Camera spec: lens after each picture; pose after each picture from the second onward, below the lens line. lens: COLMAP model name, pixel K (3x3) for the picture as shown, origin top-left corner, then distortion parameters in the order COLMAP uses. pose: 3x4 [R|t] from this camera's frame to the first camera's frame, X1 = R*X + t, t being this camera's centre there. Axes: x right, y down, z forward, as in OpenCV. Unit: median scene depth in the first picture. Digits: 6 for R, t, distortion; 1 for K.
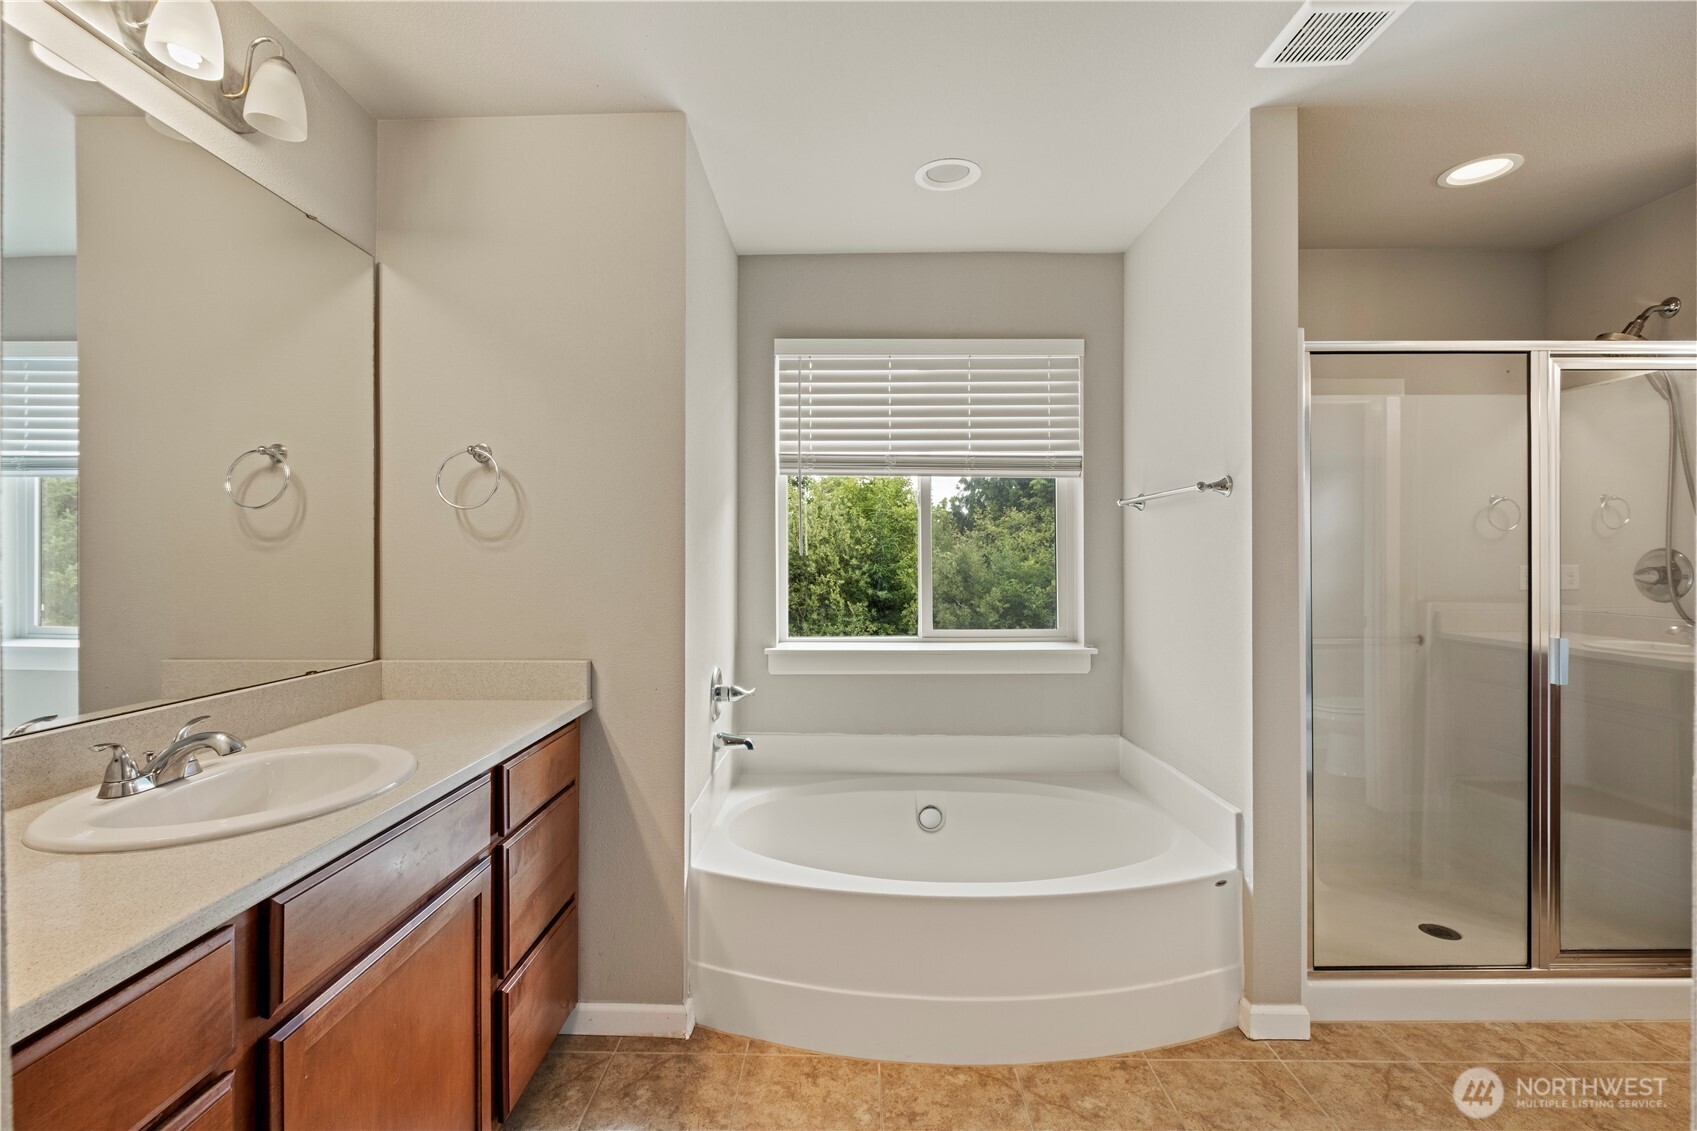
lens RADIAL K [[735.5, 0, 854.9], [0, 735.5, 555.5], [0, 0, 1]] dist [0.003402, -0.004410]
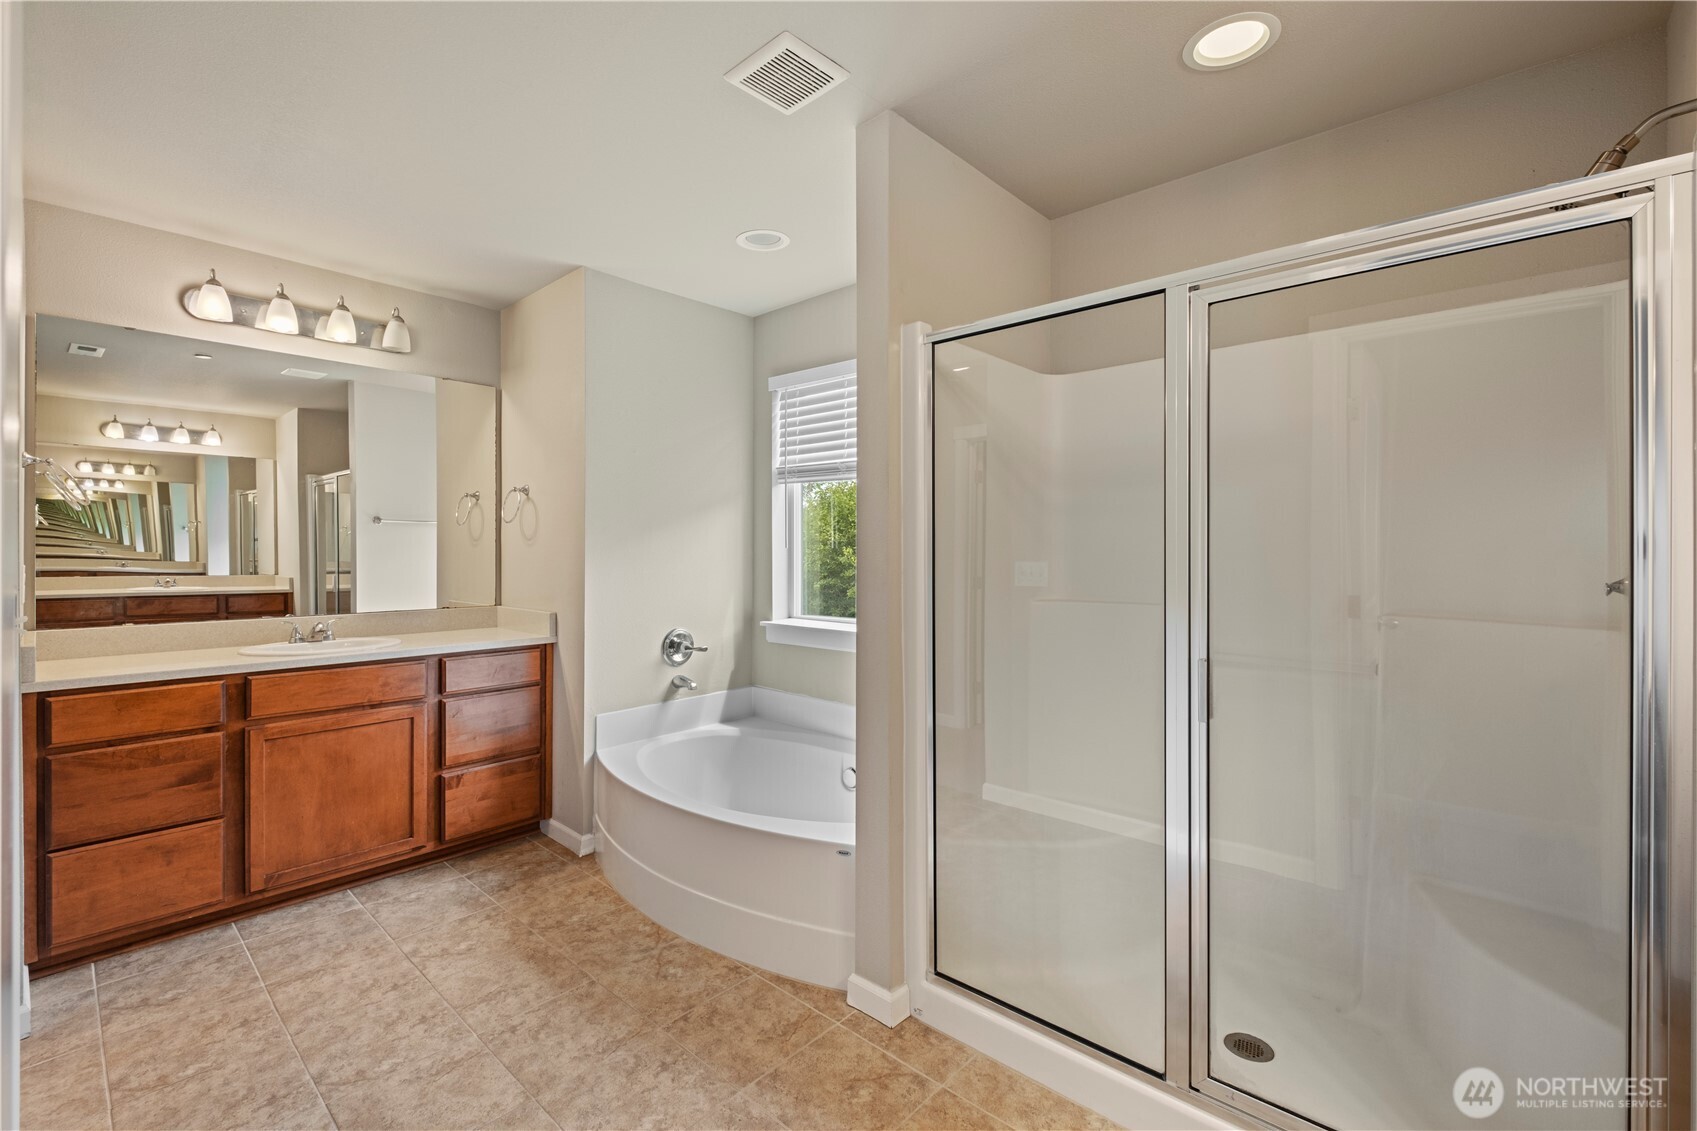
lens RADIAL K [[735.5, 0, 843.9], [0, 735.5, 550.2], [0, 0, 1]] dist [0.003402, -0.004410]
pose [[0.746804, -0.000189, -0.665044, 1.271726], [0.002162, 0.999995, 0.002144, 0.000425], [0.665041, -0.003039, 0.746801, 0.209616]]
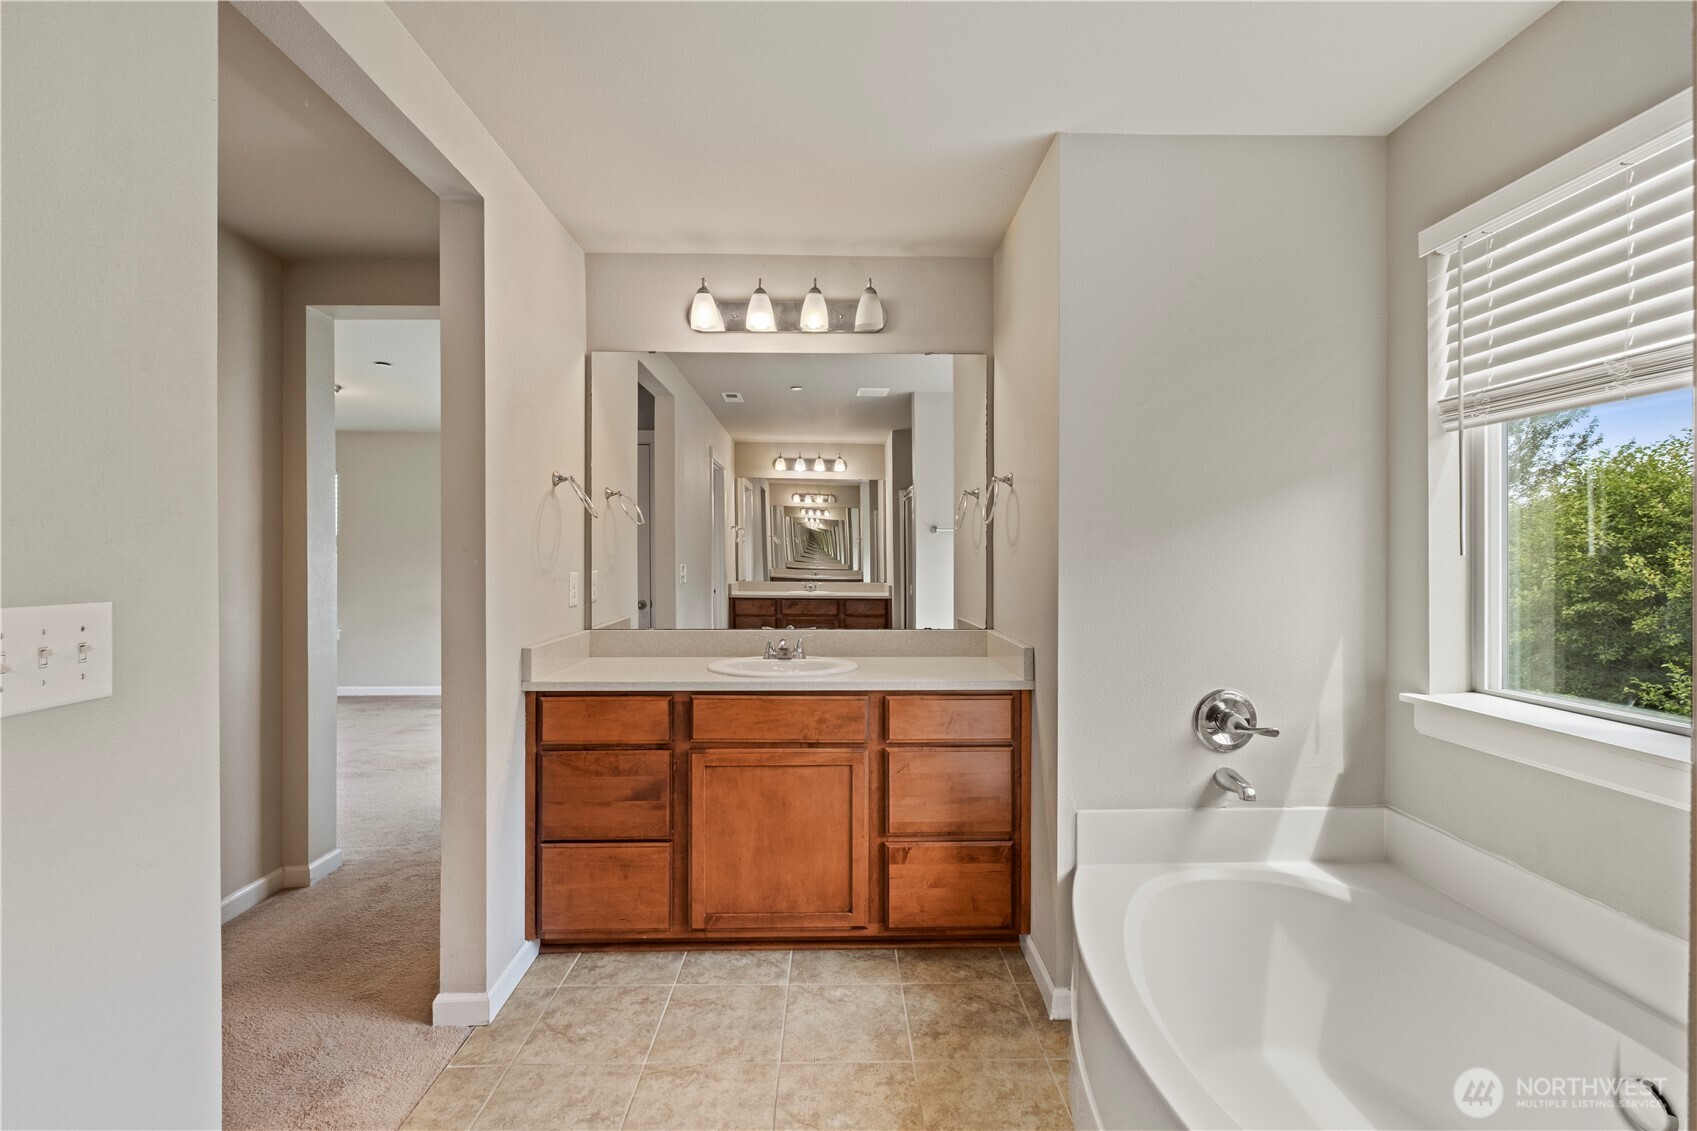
lens RADIAL K [[735.5, 0, 840.9], [0, 735.5, 559.1], [0, 0, 1]] dist [0.003402, -0.004410]
pose [[0.024534, -0.001613, -0.999698, 0.836626], [0.002896, 0.999995, -0.001542, 0.002724], [0.999695, -0.002857, 0.024539, 0.696444]]
